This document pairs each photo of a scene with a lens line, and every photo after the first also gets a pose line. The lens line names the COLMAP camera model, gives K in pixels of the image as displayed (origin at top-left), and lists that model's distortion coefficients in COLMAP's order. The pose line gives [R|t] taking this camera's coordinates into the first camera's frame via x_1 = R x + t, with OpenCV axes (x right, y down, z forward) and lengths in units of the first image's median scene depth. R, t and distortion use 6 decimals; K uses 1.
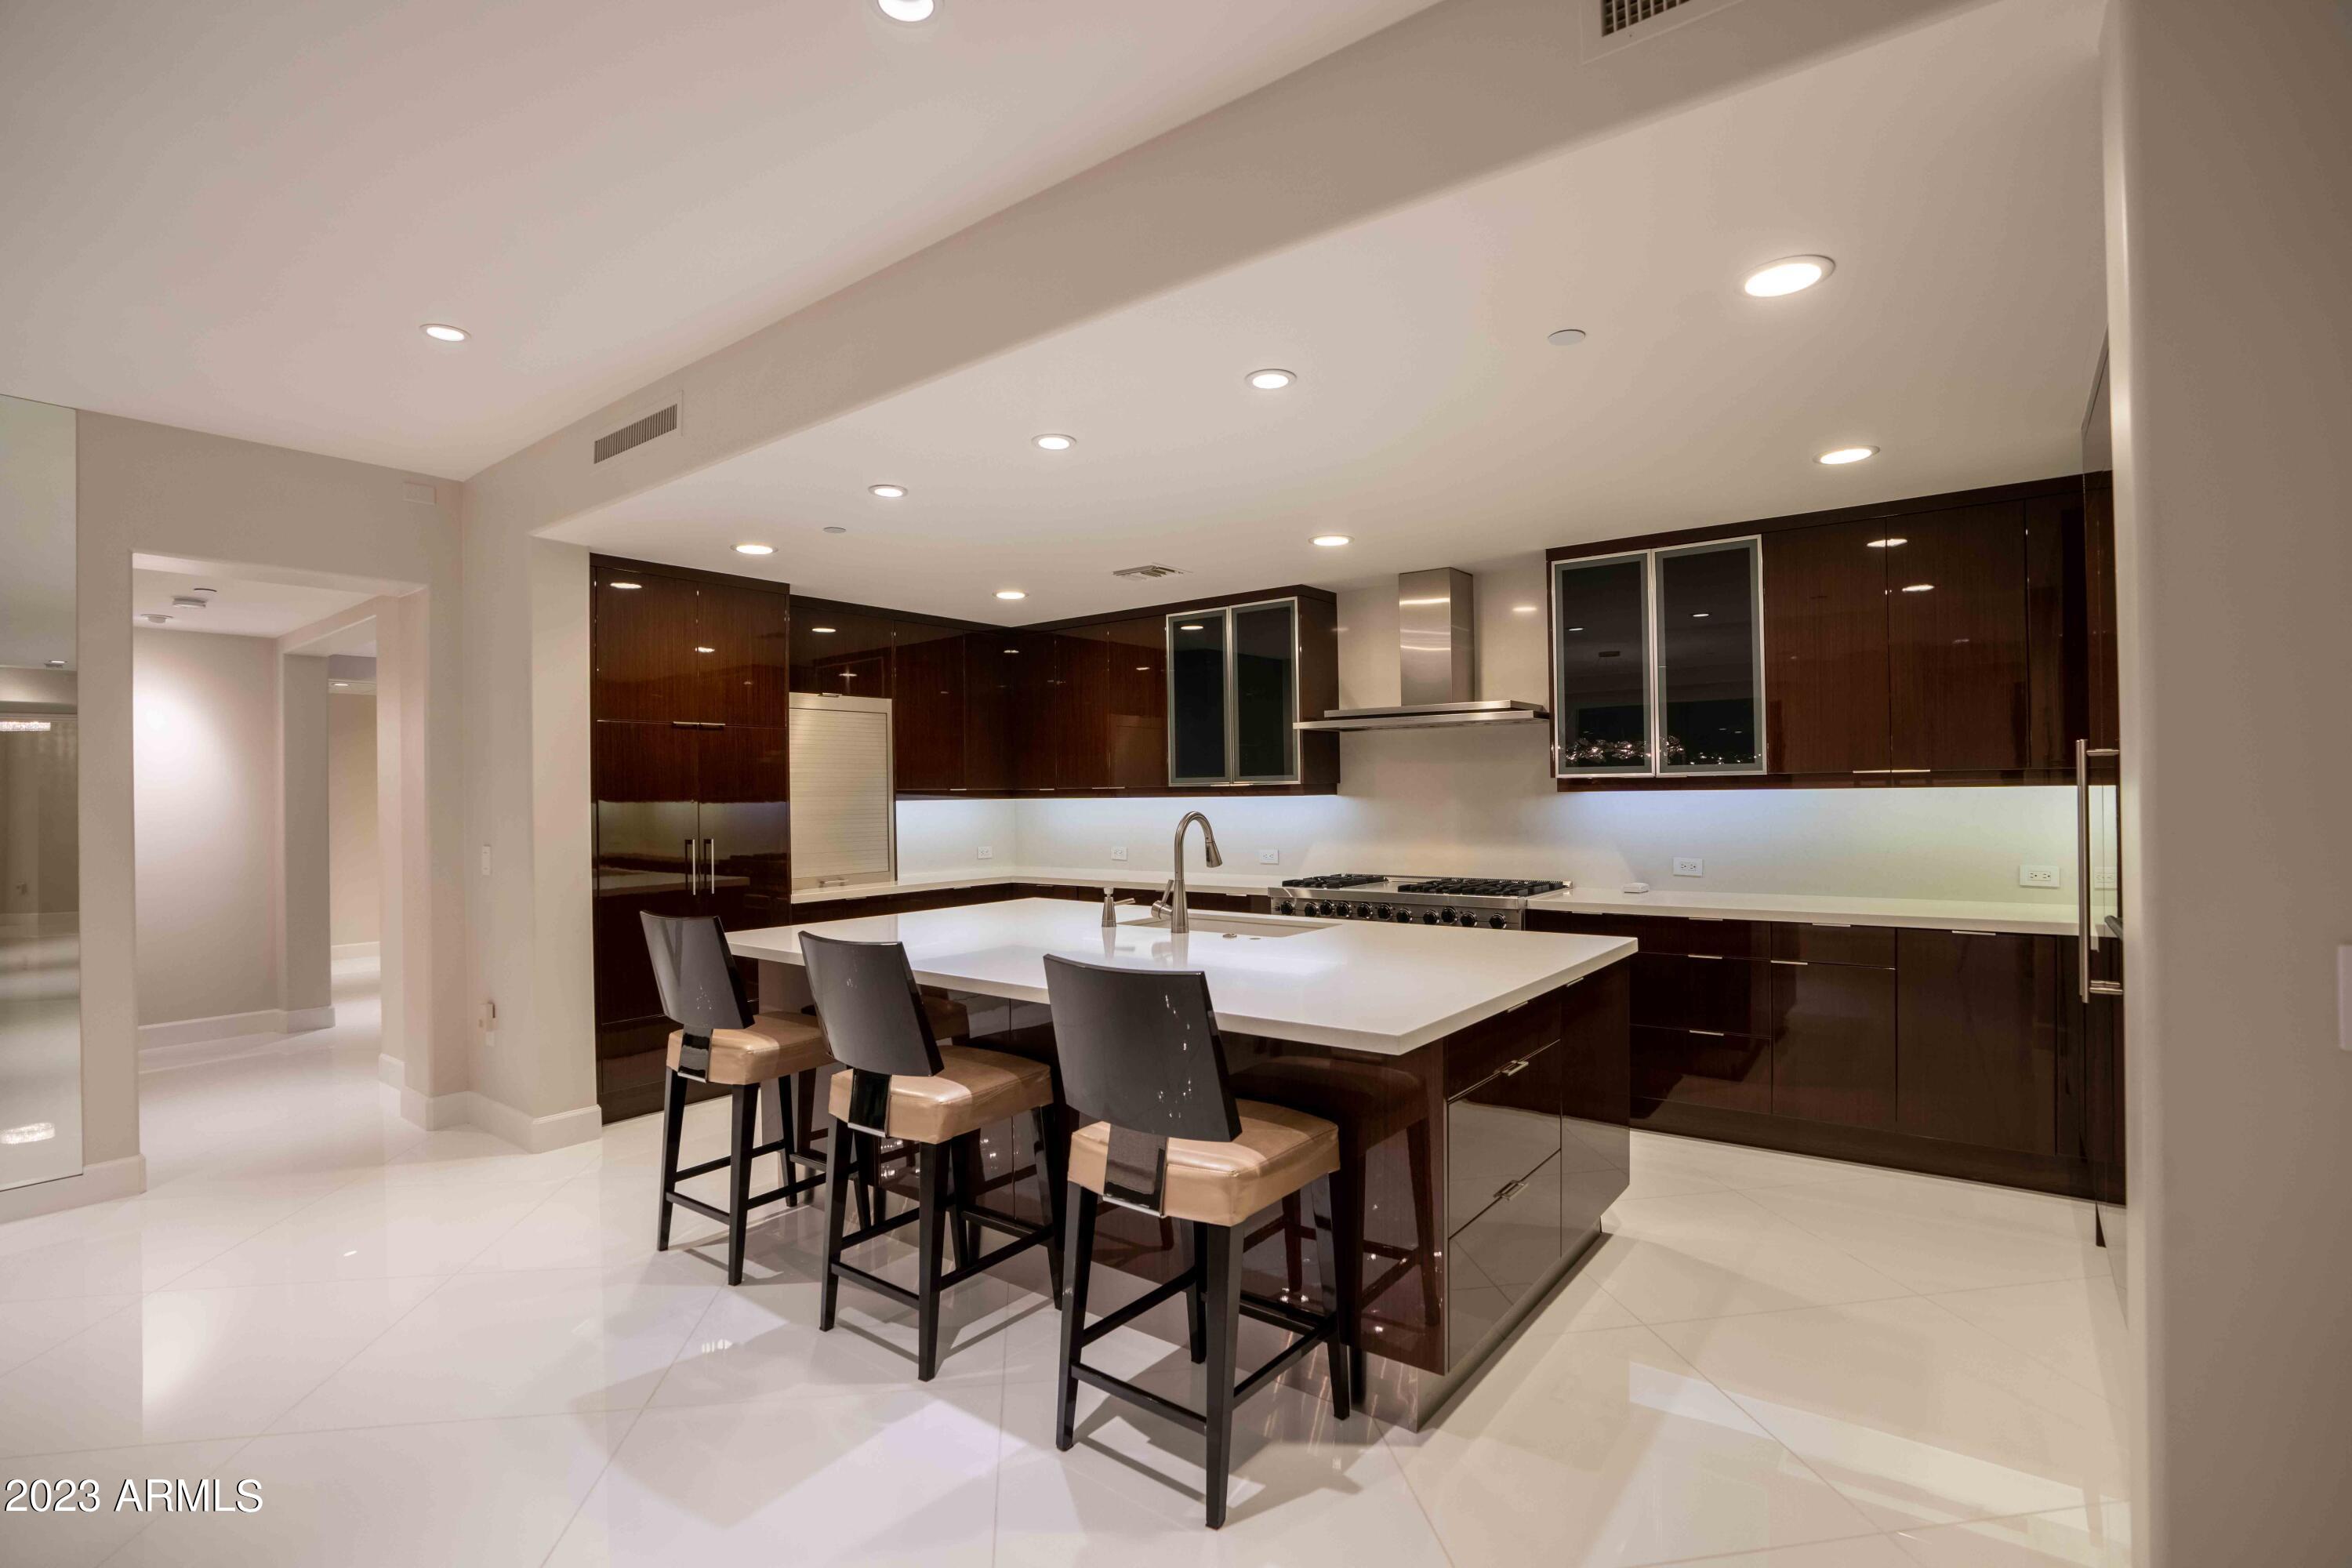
lens RADIAL K [[1095.4, 0, 1187.6], [0, 1095.4, 767.3], [0, 0, 1]] dist [-0.006921, 0.000132]
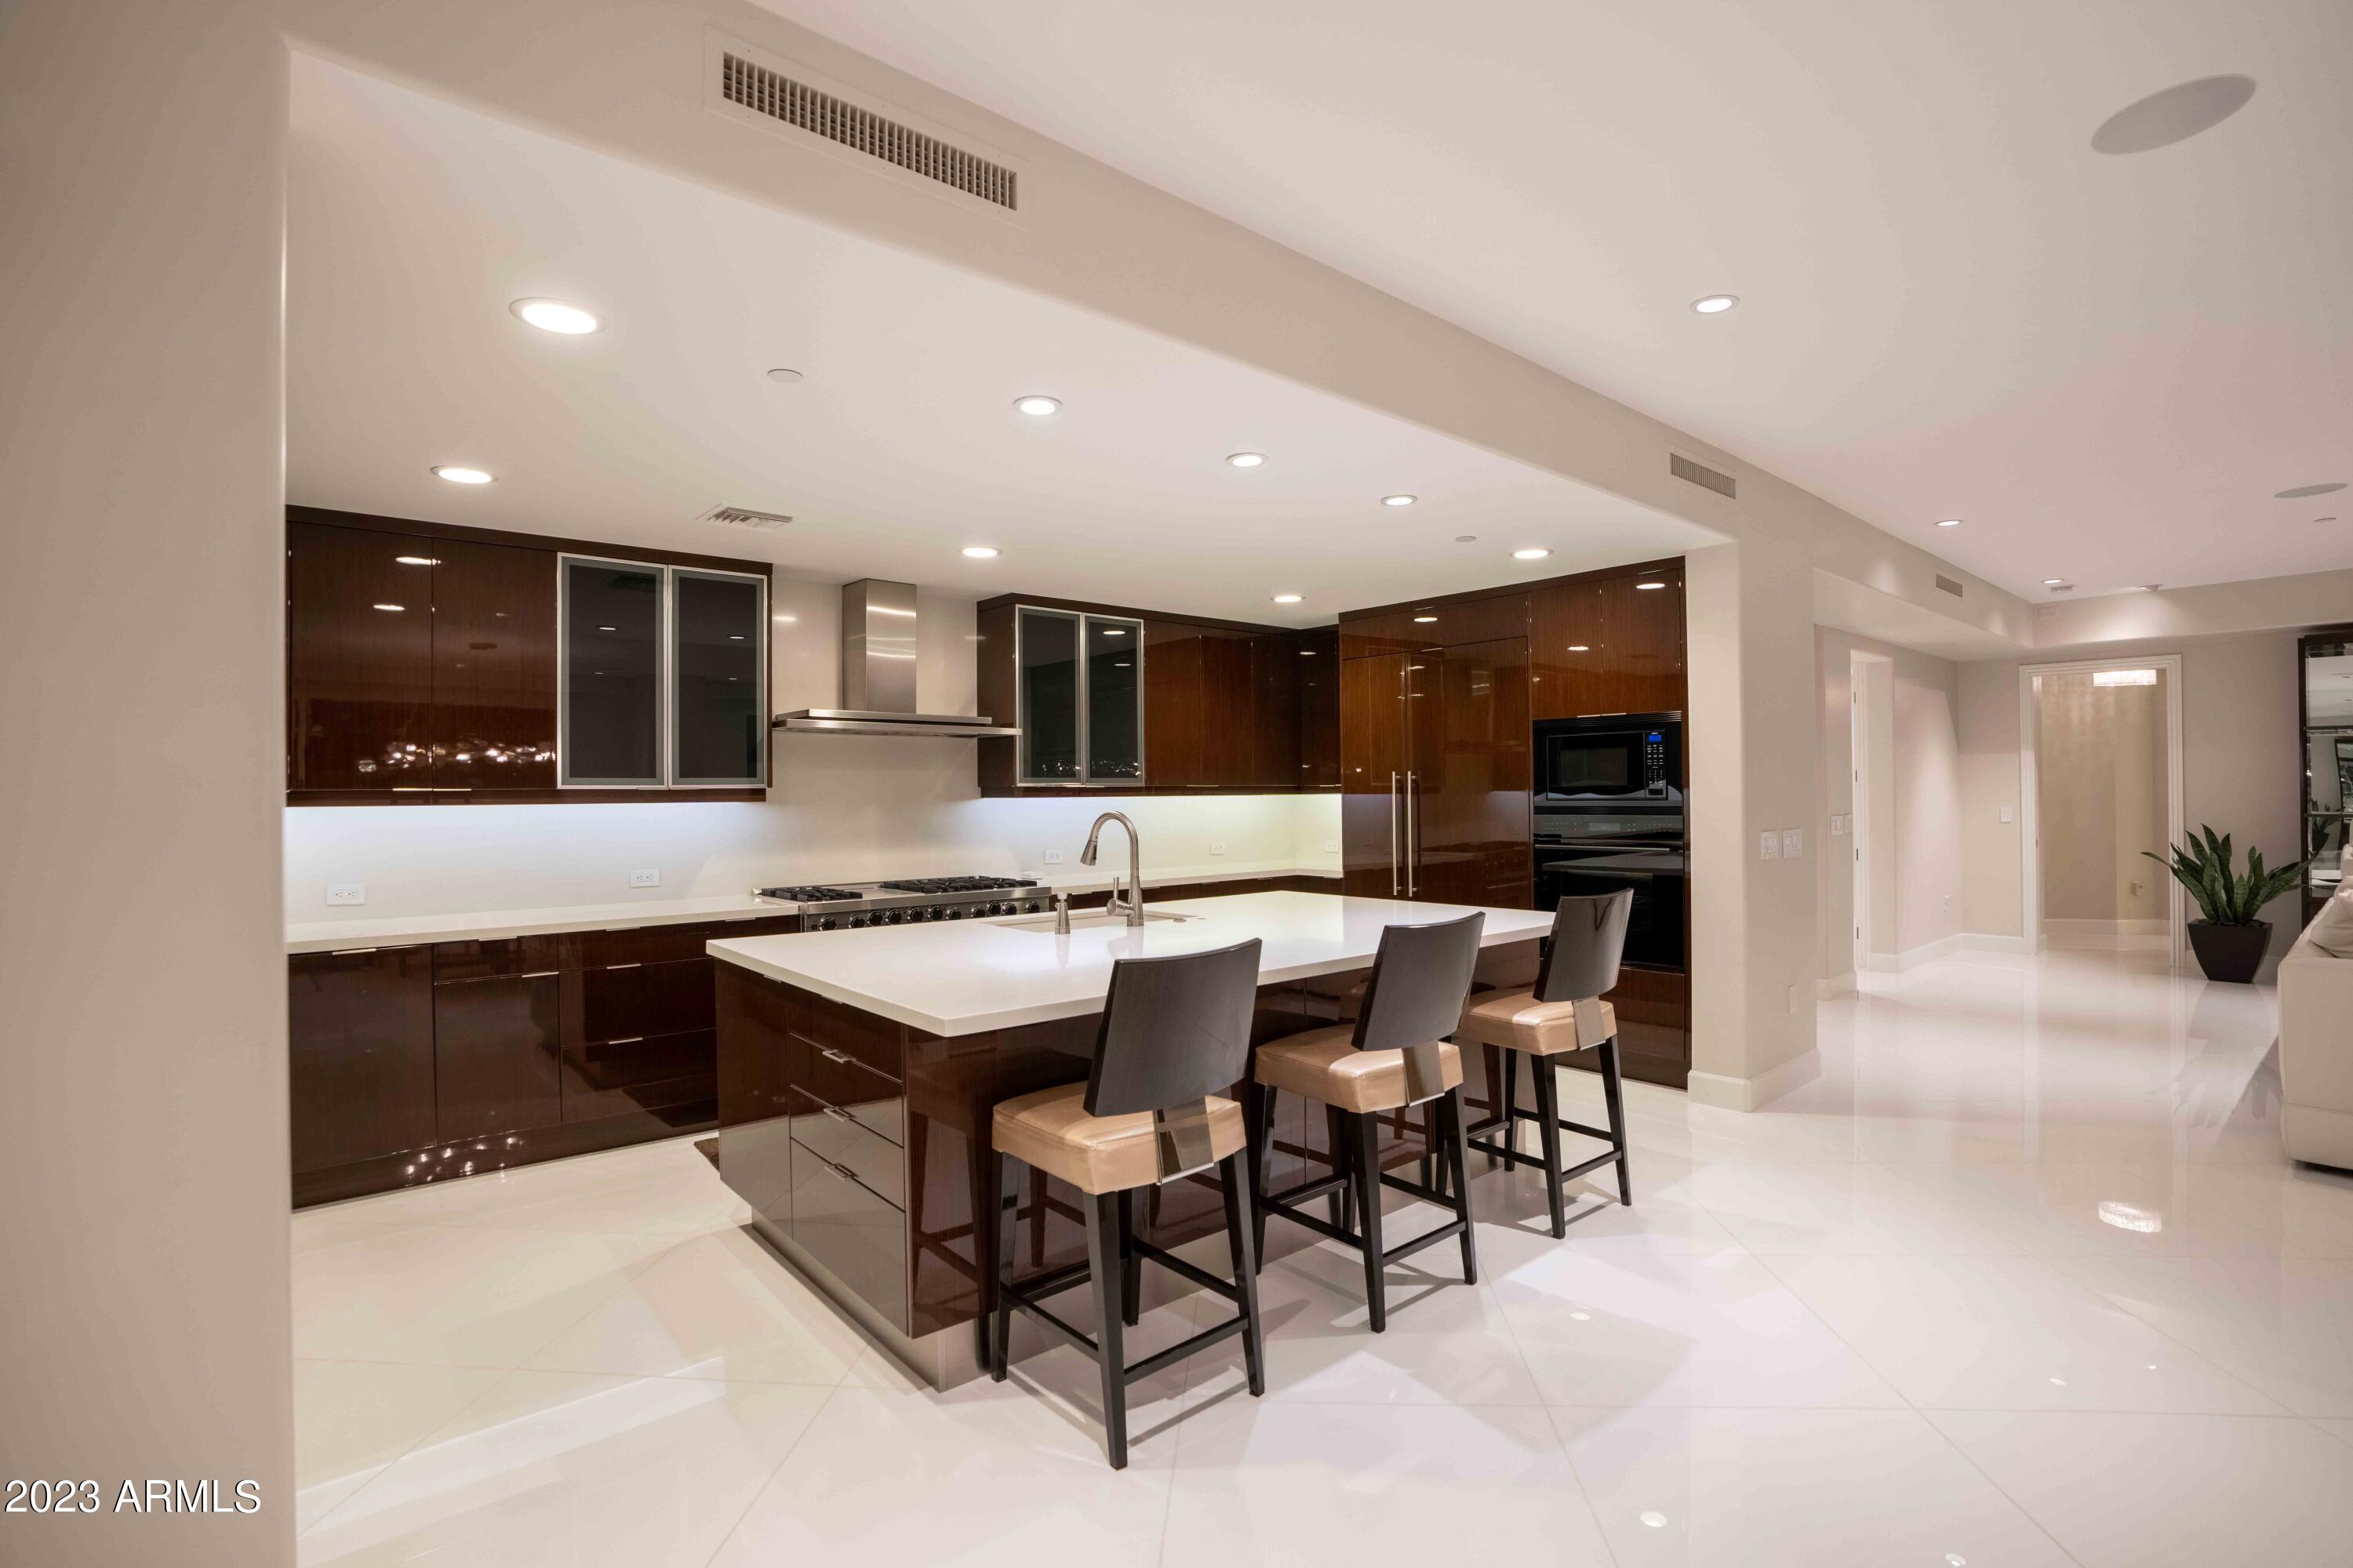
lens RADIAL K [[1057.3, 0, 1180.7], [0, 1057.3, 788.4], [0, 0, 1]] dist [-0.007046, 0.001091]
pose [[0.201742, 0.015540, 0.979315, -0.746630], [-0.015146, 0.999804, -0.012745, 0.023177], [-0.979322, -0.012262, 0.201938, 0.563658]]
